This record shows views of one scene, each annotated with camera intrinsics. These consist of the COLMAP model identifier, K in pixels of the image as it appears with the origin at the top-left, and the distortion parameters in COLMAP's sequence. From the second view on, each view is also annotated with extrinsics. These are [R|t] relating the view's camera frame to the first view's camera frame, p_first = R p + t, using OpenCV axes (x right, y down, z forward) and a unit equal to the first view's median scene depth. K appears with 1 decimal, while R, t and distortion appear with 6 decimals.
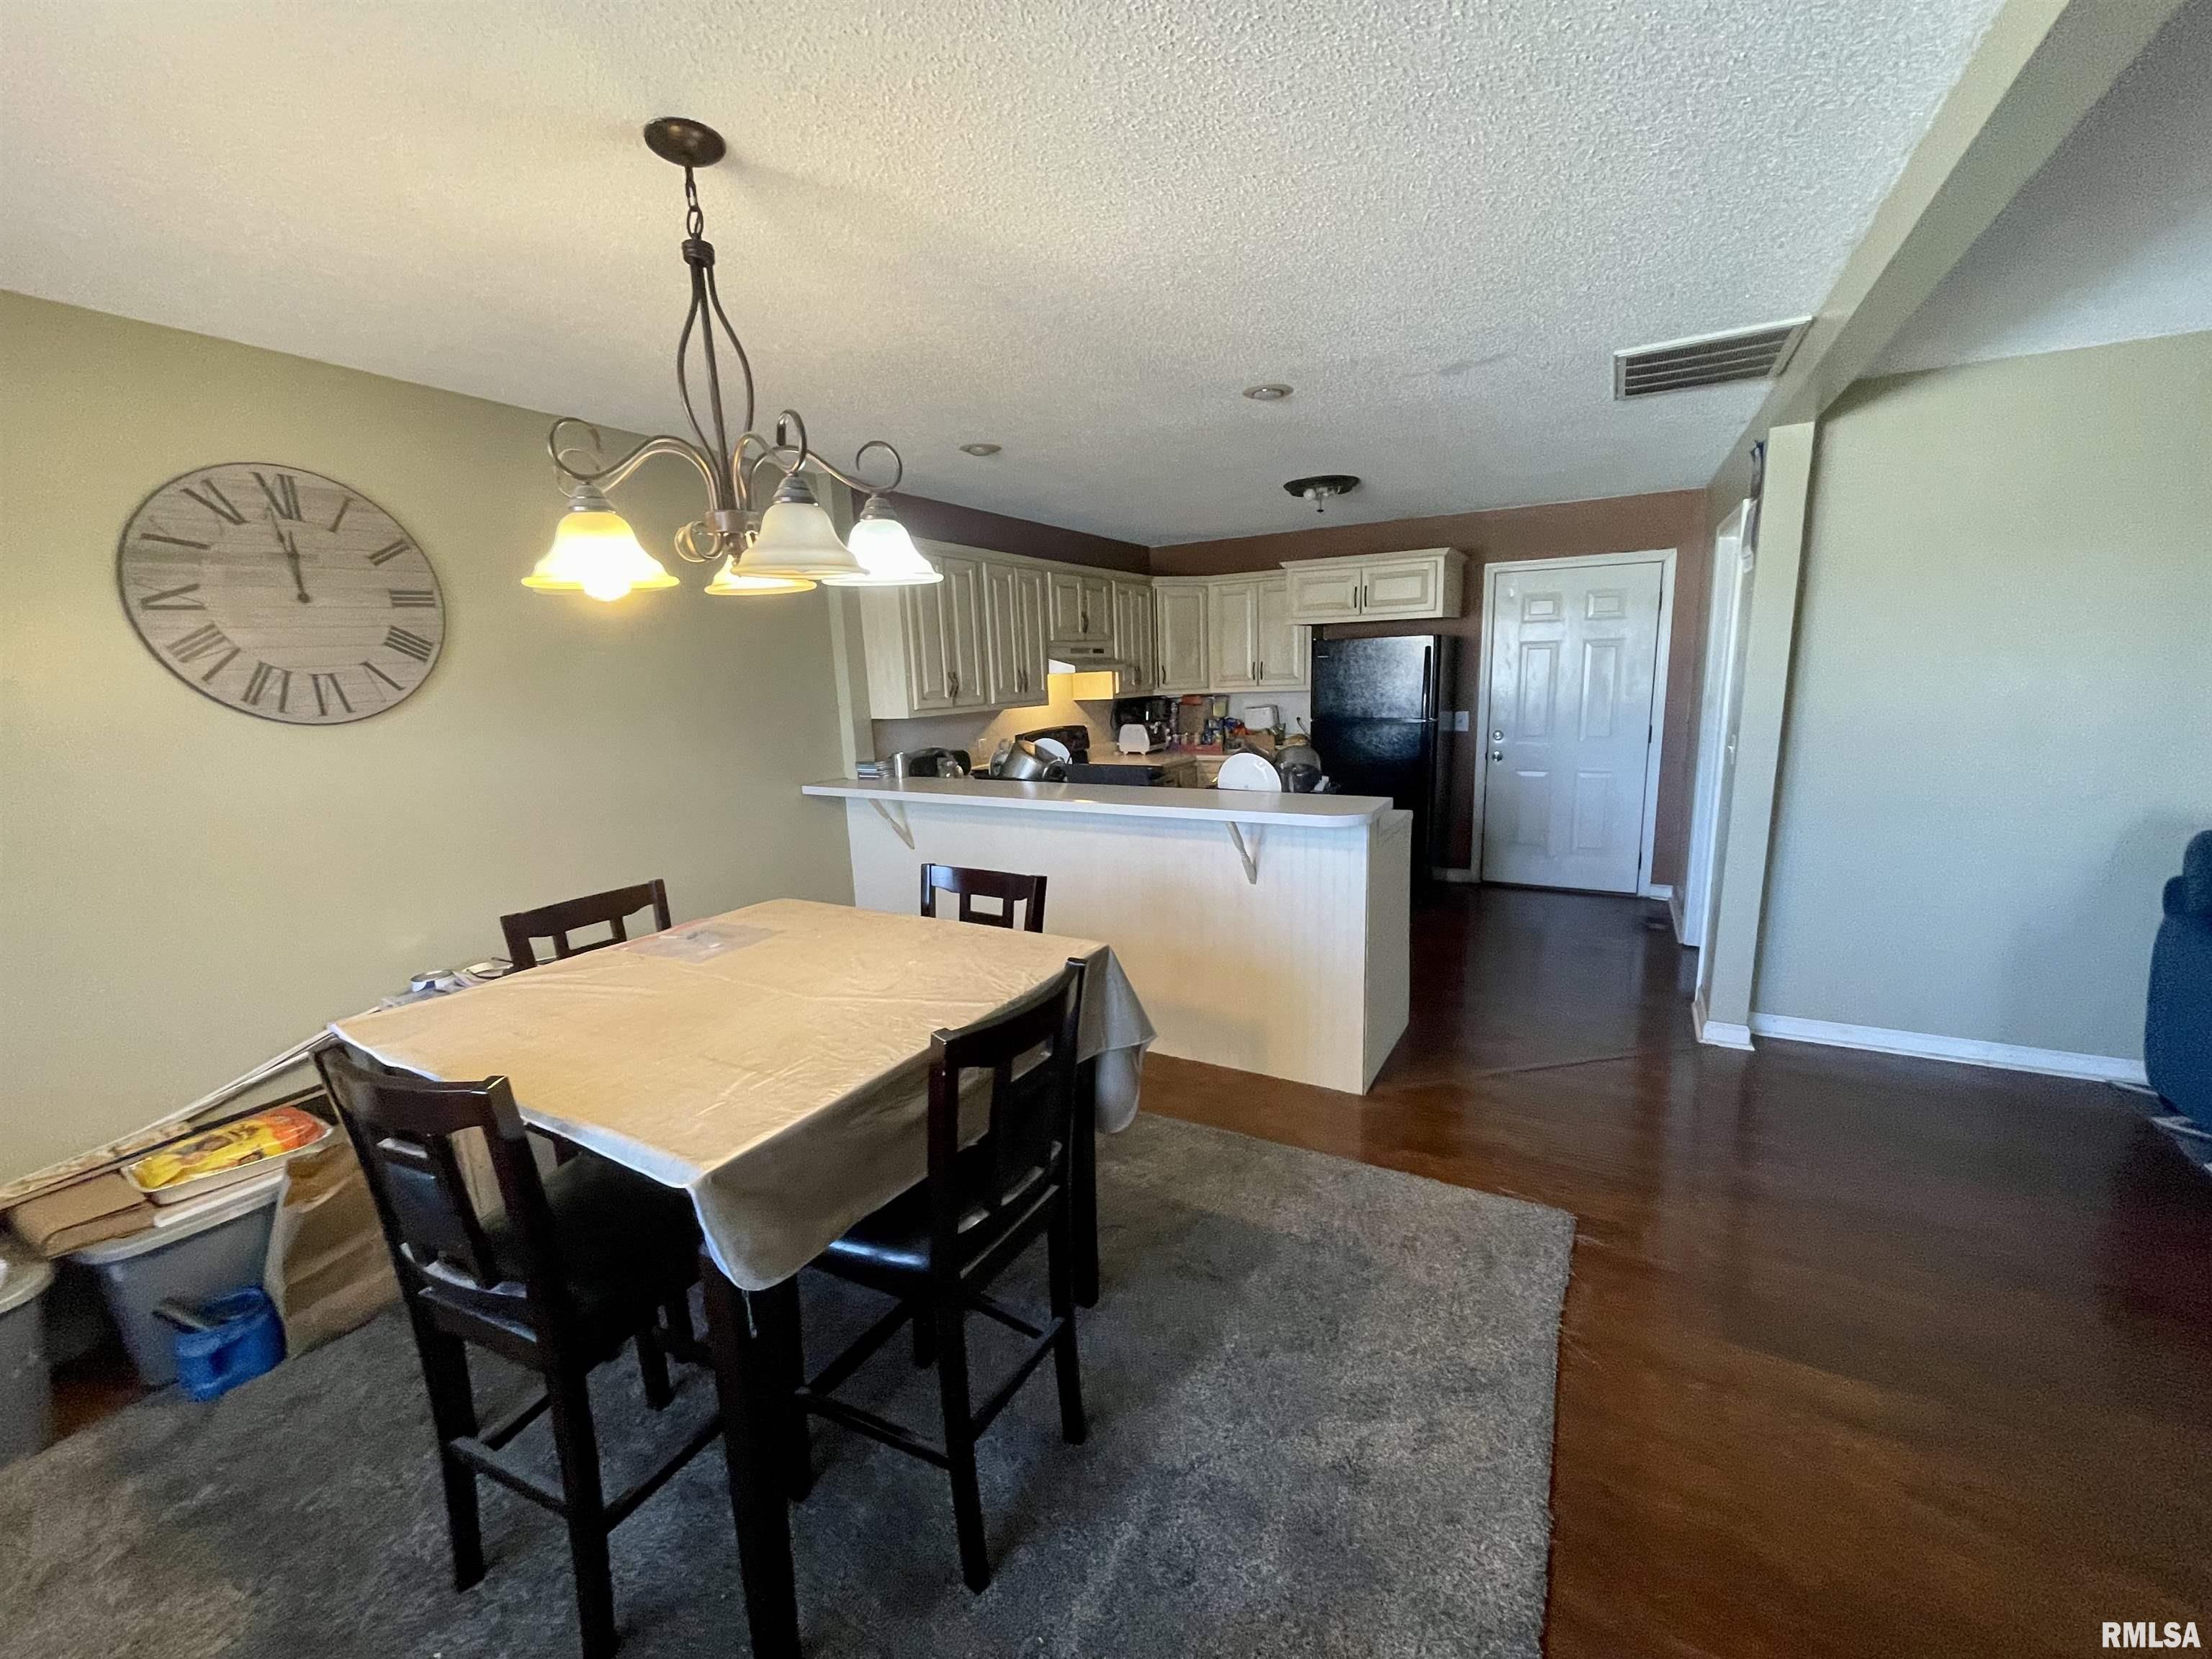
lens RADIAL K [[889.5, 0, 1109.2], [0, 889.5, 829.1], [0, 0, 1]] dist [-0.010843, -0.000275]
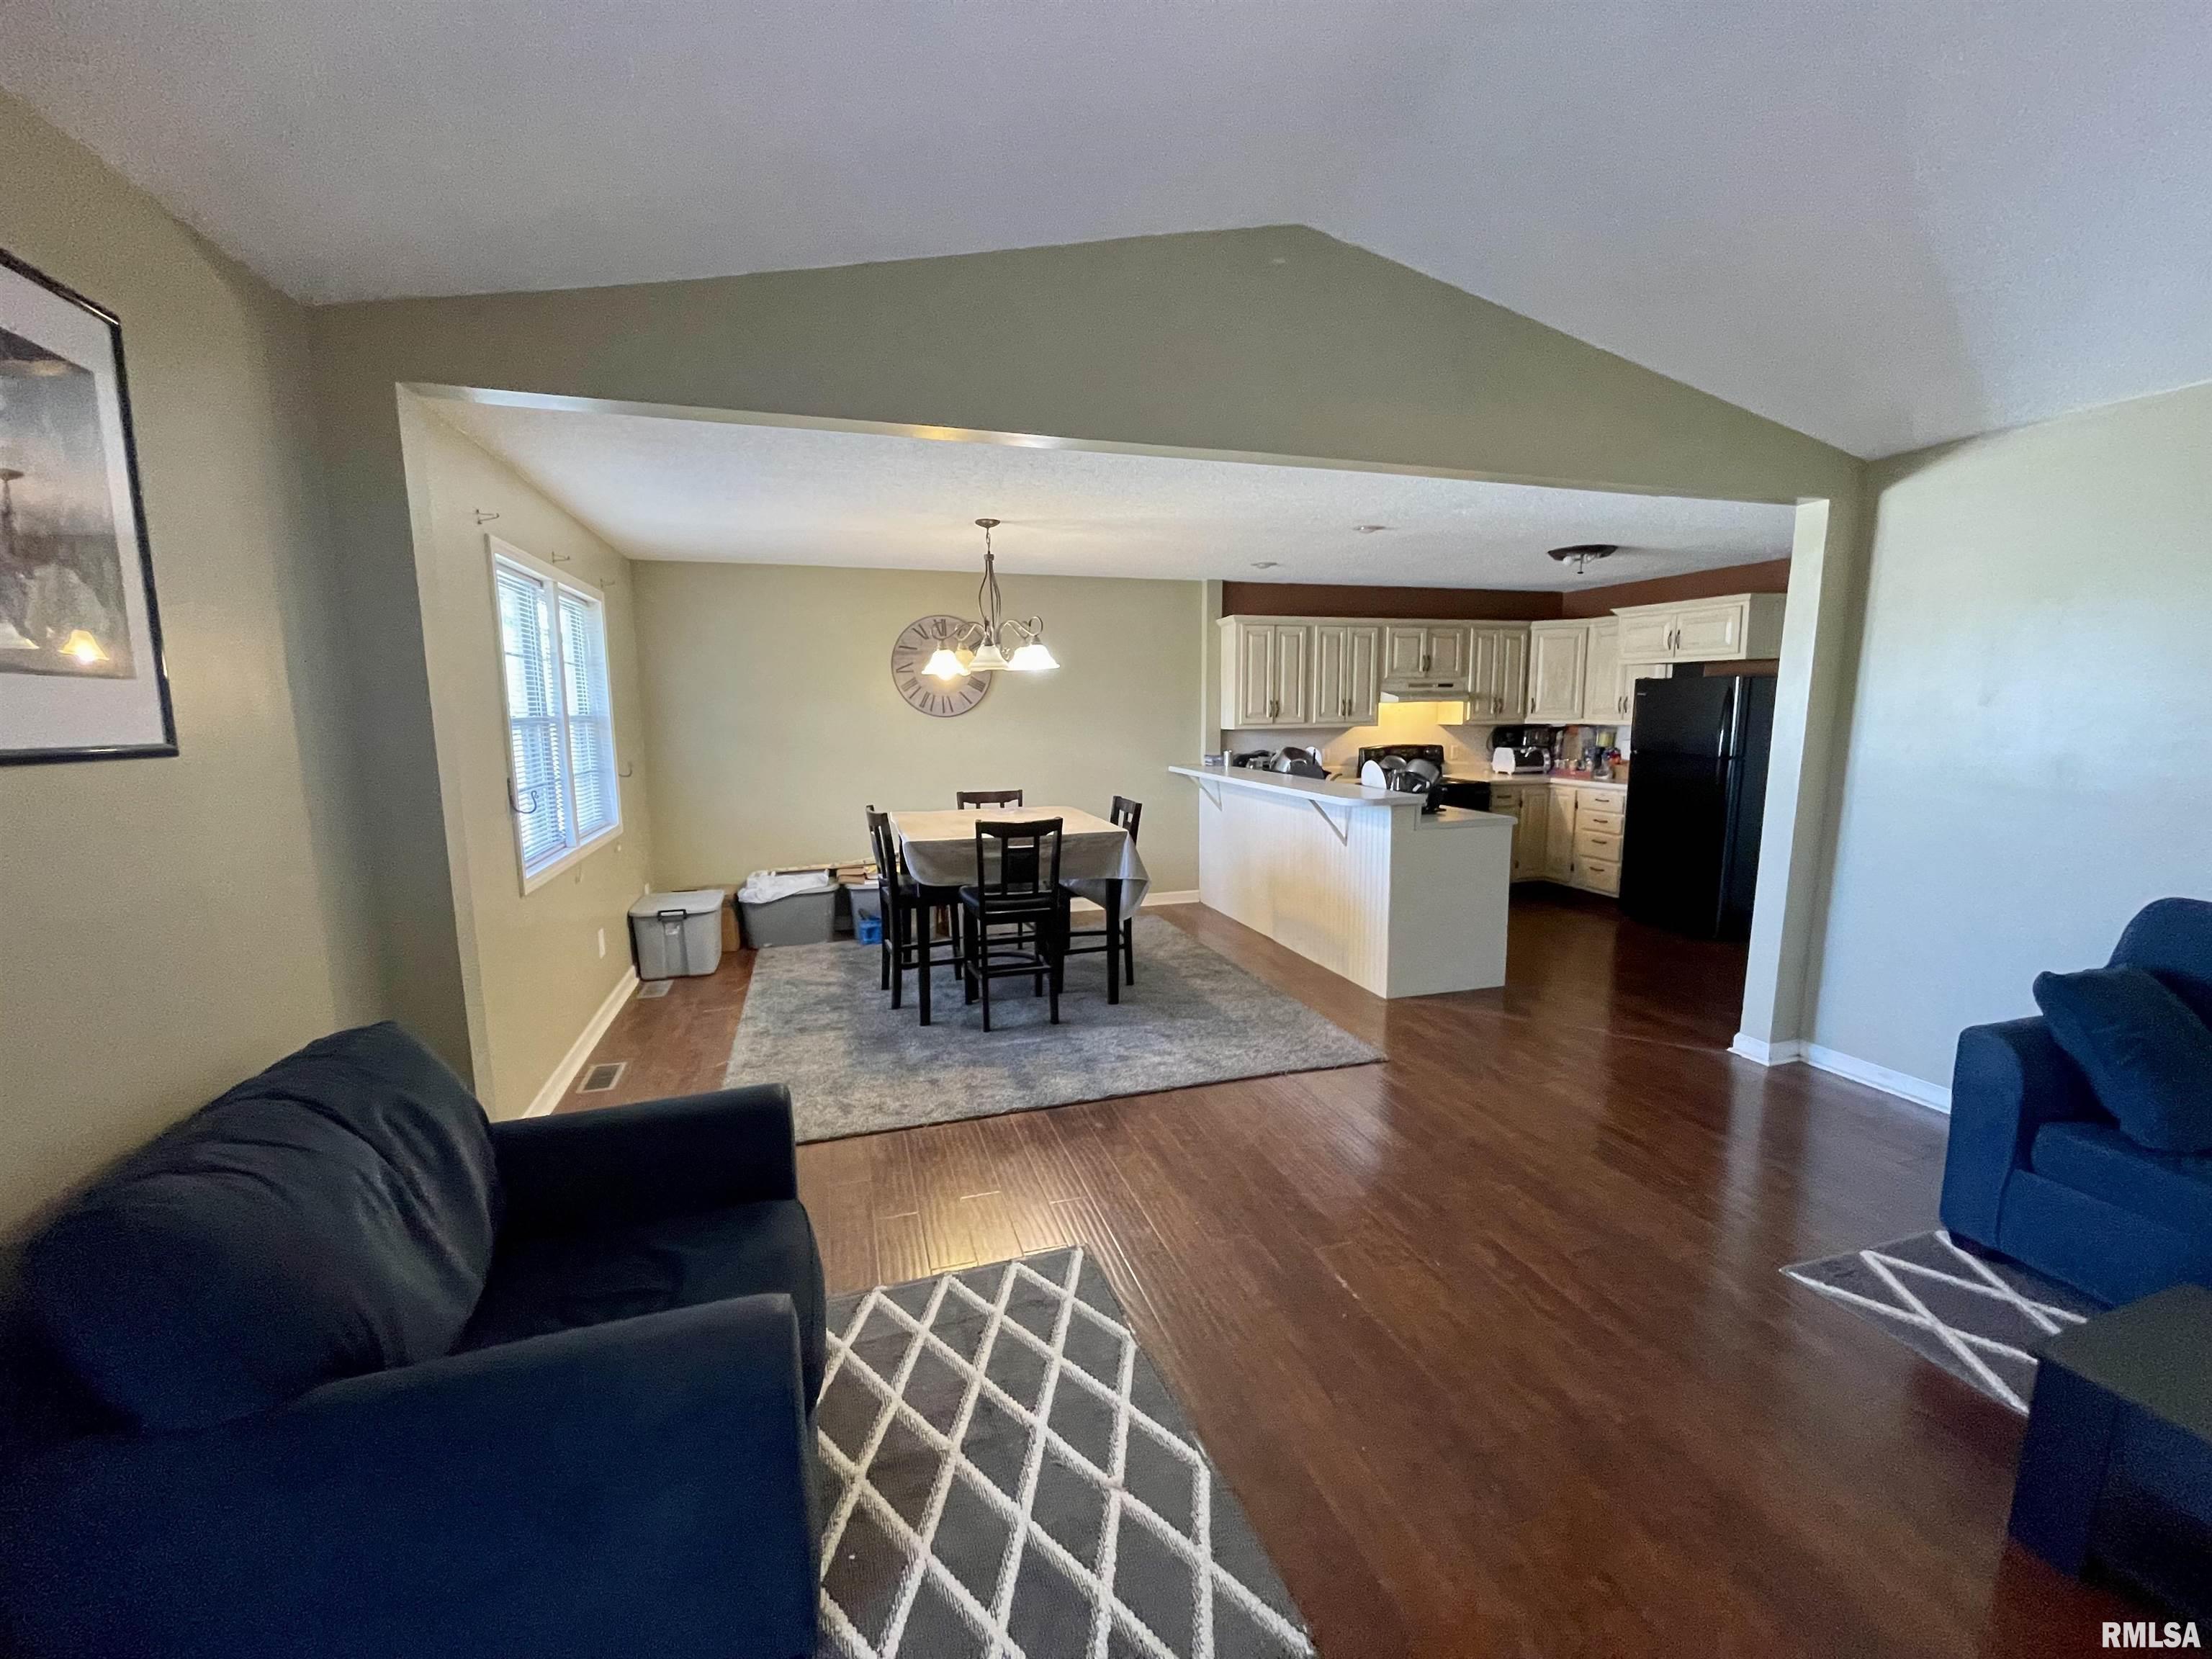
lens RADIAL K [[889.5, 0, 1106.6], [0, 889.5, 830.6], [0, 0, 1]] dist [-0.010843, -0.000275]
pose [[0.724804, 0.121179, -0.678214, 0.602375], [-0.134378, 0.990369, 0.033344, 0.027585], [0.675723, 0.066969, 0.734107, -0.260395]]
